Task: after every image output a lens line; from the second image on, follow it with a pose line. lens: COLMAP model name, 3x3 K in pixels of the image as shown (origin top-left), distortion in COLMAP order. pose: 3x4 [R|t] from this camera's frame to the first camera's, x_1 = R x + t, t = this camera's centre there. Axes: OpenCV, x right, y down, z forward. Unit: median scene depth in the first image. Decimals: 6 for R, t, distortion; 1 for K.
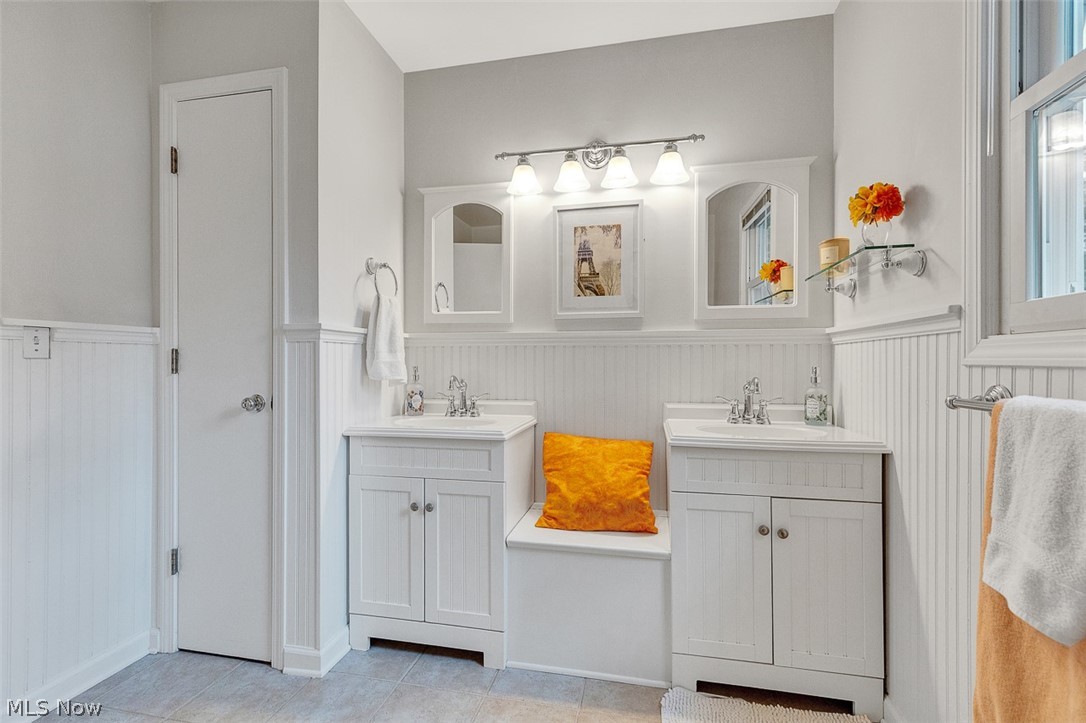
lens RADIAL K [[491.1, 0, 543.3], [0, 491.1, 360.9], [0, 0, 1]] dist [0.008853, -0.000067]
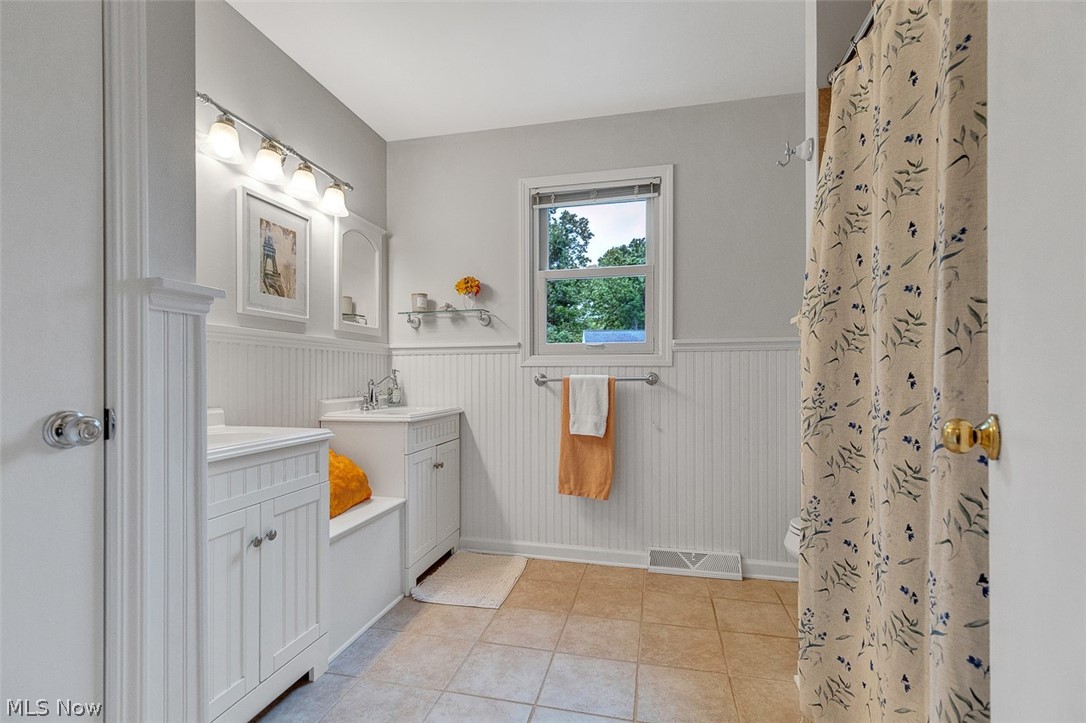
lens RADIAL K [[491.1, 0, 541.2], [0, 491.1, 376.9], [0, 0, 1]] dist [0.008853, -0.000067]
pose [[0.015361, -0.002783, 0.999878, -0.898497], [0.002585, 0.999993, 0.002744, 0.029948], [-0.999879, 0.002543, 0.015368, 0.466650]]
